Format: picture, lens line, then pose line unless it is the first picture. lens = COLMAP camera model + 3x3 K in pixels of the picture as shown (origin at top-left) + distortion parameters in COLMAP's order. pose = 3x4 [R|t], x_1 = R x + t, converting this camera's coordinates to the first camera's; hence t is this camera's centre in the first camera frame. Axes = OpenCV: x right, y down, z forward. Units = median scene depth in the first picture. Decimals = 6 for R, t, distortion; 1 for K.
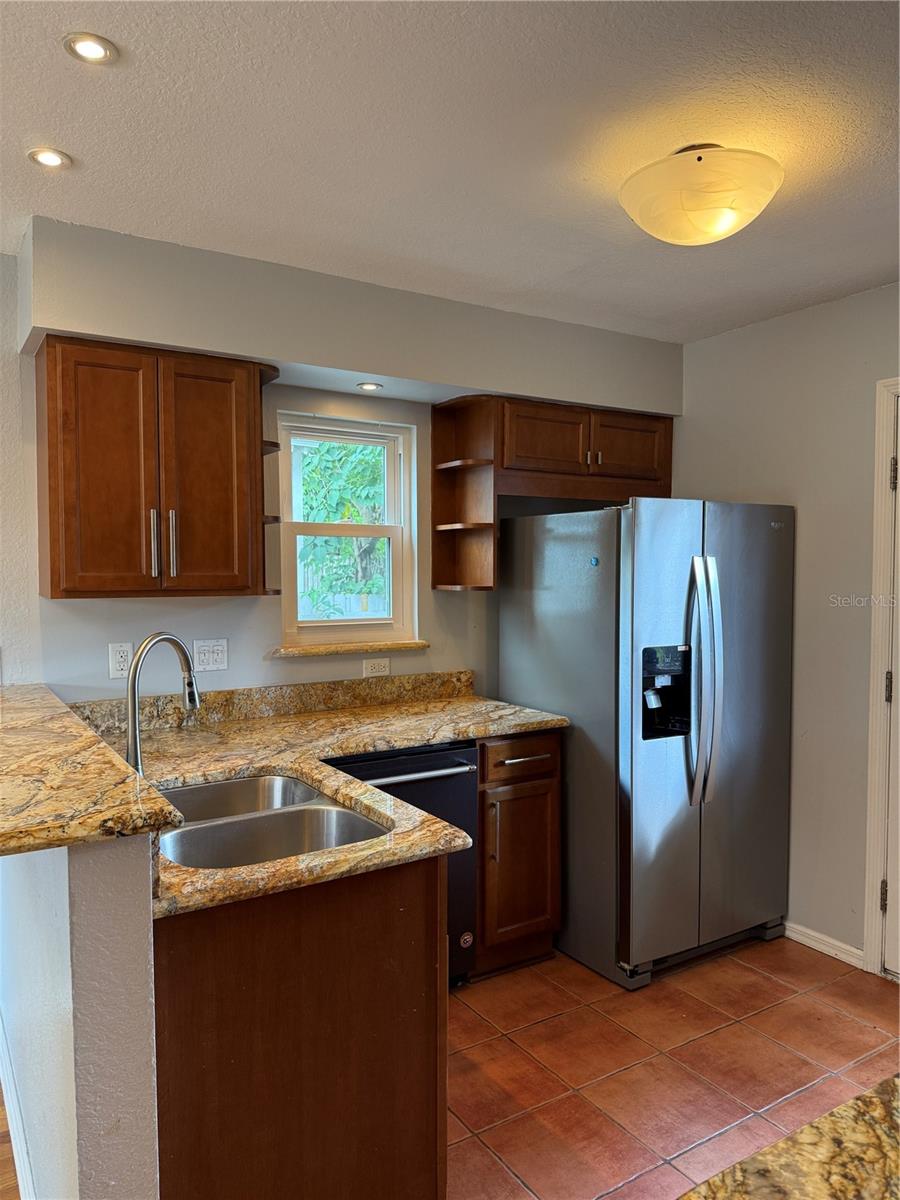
lens RADIAL K [[834.7, 0, 454.6], [0, 834.7, 595.8], [0, 0, 1]] dist [0.076251, -0.091287]
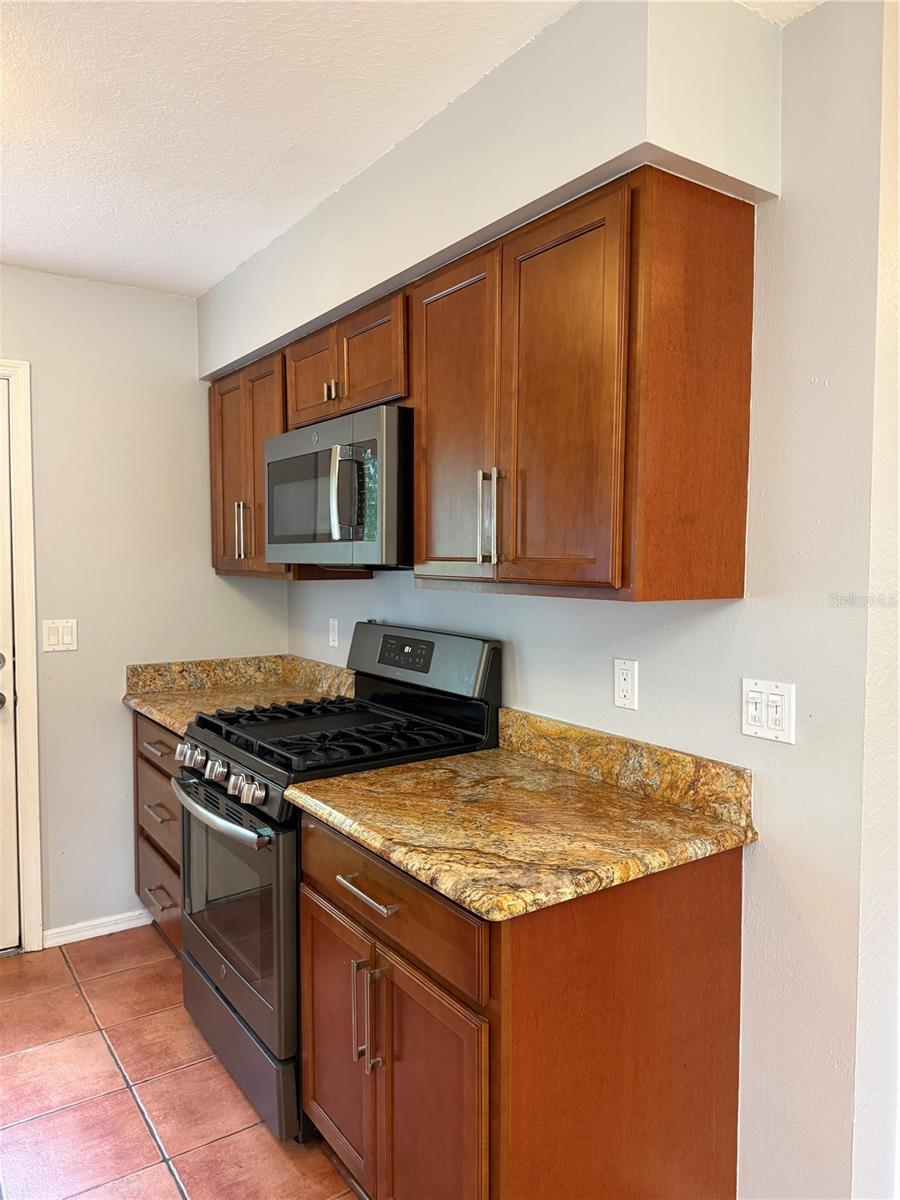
lens RADIAL K [[834.7, 0, 454.6], [0, 834.7, 595.8], [0, 0, 1]] dist [0.076251, -0.091287]
pose [[-0.049845, -0.048377, 0.997585, -0.368744], [0.036439, 0.998073, 0.050222, -0.003091], [-0.998092, 0.038854, -0.047987, 0.294597]]
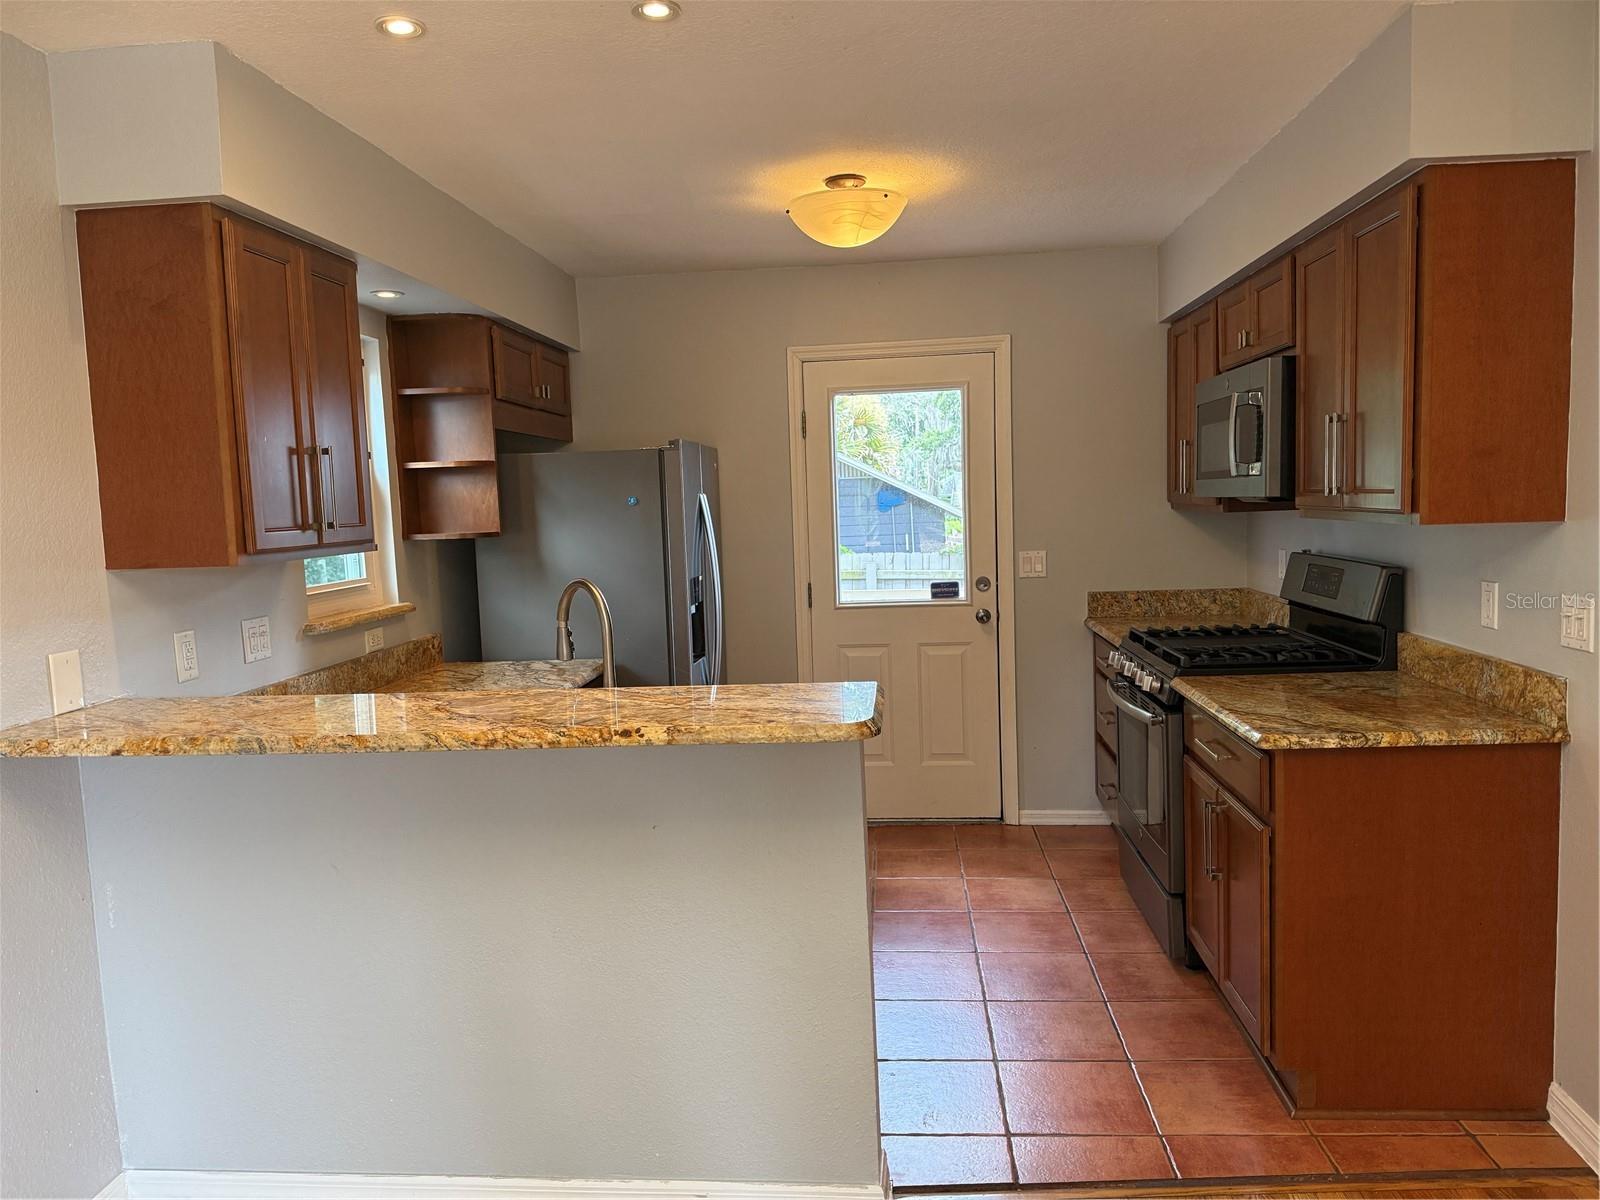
lens RADIAL K [[1112.9, 0, 800.0], [0, 1112.9, 600.0], [0, 0, 1]] dist [0.076251, -0.091287]
pose [[0.597162, -0.095181, 0.796453, -0.817234], [0.064646, 0.995416, 0.070488, -0.002841], [-0.799511, 0.009395, 0.600578, 0.020992]]
